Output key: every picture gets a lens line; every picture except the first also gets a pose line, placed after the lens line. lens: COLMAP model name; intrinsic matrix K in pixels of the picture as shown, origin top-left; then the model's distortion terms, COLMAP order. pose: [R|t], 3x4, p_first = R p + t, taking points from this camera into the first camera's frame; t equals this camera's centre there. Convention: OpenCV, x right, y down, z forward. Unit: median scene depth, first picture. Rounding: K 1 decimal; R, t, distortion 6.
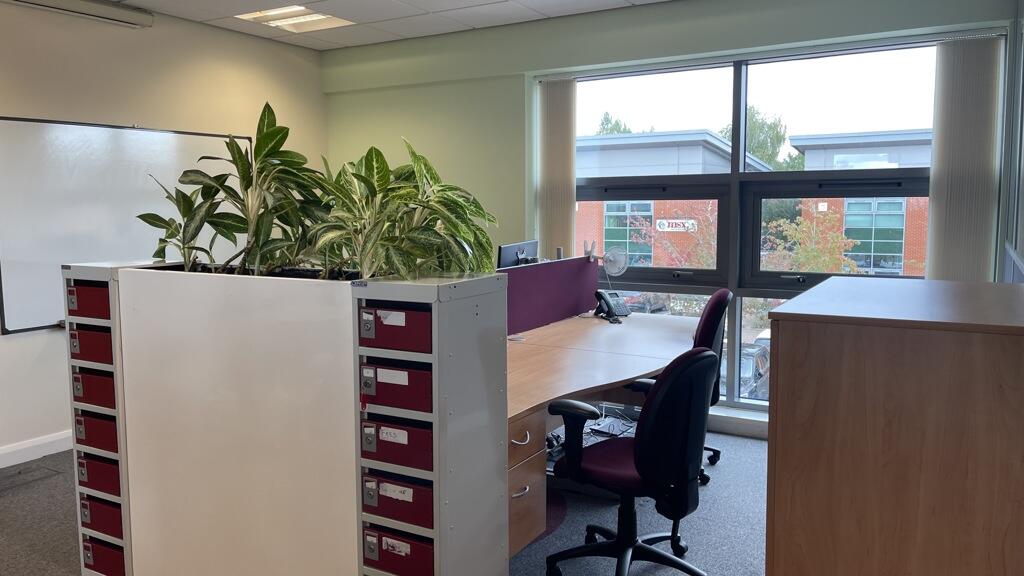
lens RADIAL K [[786.6, 0, 512.0], [0, 786.6, 288.0], [0, 0, 1]] dist [0.068035, -0.112309]
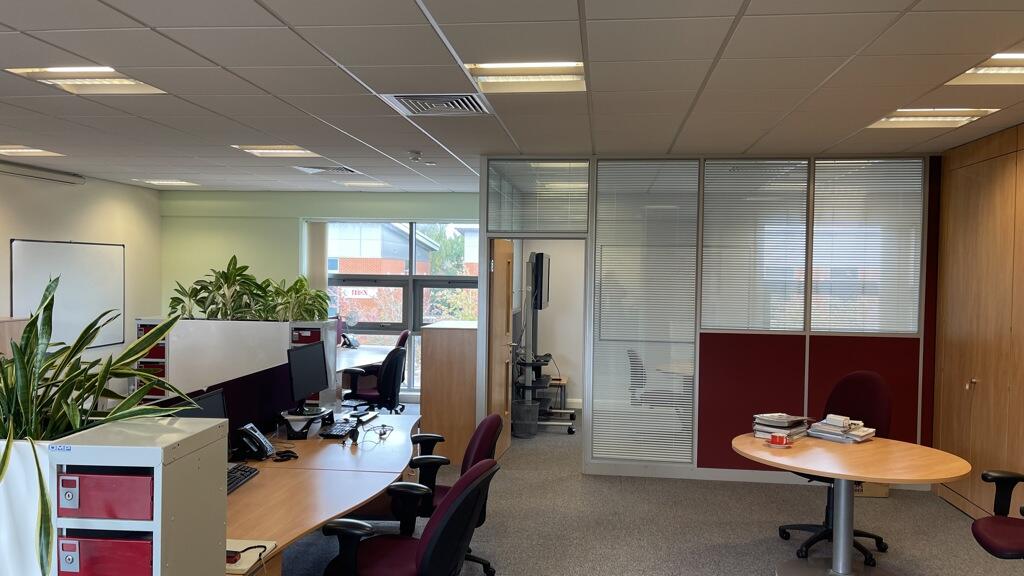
lens RADIAL K [[786.6, 0, 512.0], [0, 786.6, 288.0], [0, 0, 1]] dist [0.068035, -0.112309]
pose [[0.919692, 0.012992, 0.392427, -0.275363], [0.019513, 0.996705, -0.078728, 0.053120], [-0.392156, 0.080063, 0.916408, -0.964524]]
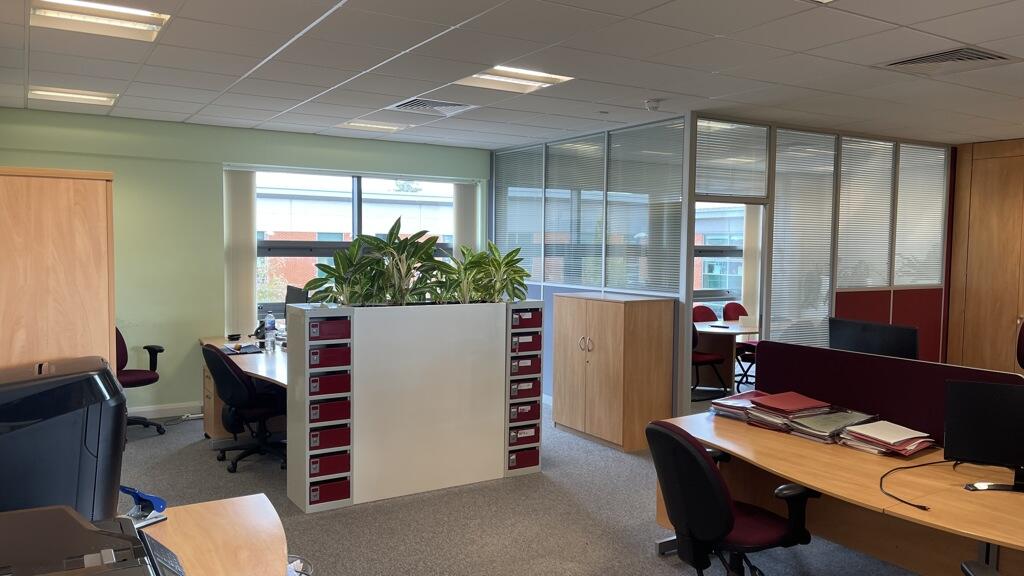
lens RADIAL K [[786.6, 0, 512.0], [0, 786.6, 288.0], [0, 0, 1]] dist [0.068035, -0.112309]
pose [[0.483499, -0.037521, 0.874540, -1.032354], [0.077512, 0.996991, -0.000078, -0.022982], [-0.871906, 0.067825, 0.484953, -0.079405]]
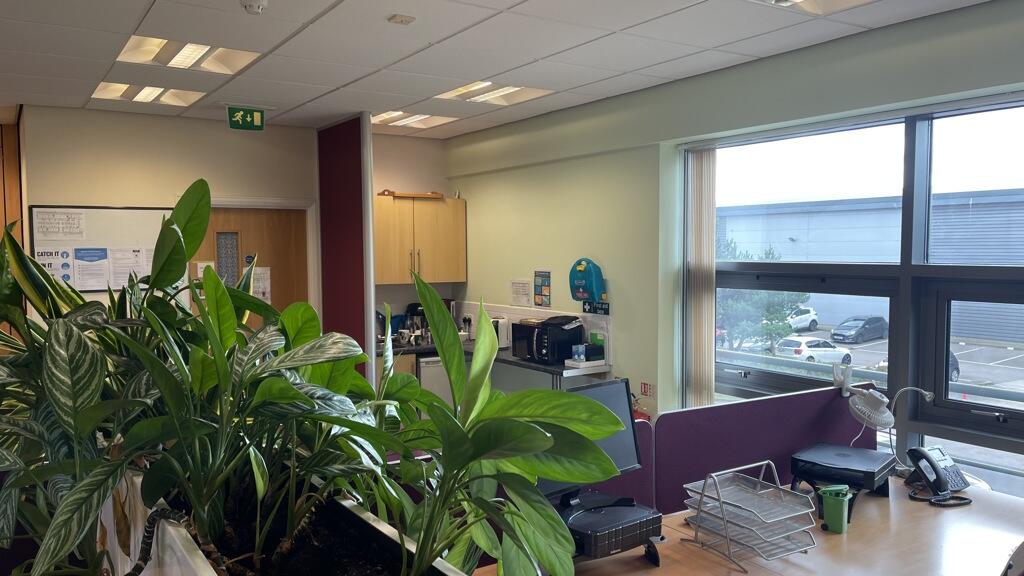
lens RADIAL K [[786.6, 0, 512.0], [0, 786.6, 288.0], [0, 0, 1]] dist [0.068035, -0.112309]
pose [[0.890111, 0.027036, -0.454942, 0.295057], [-0.050645, 0.997924, -0.039785, -0.075682], [0.452921, 0.058454, 0.889632, 0.173577]]
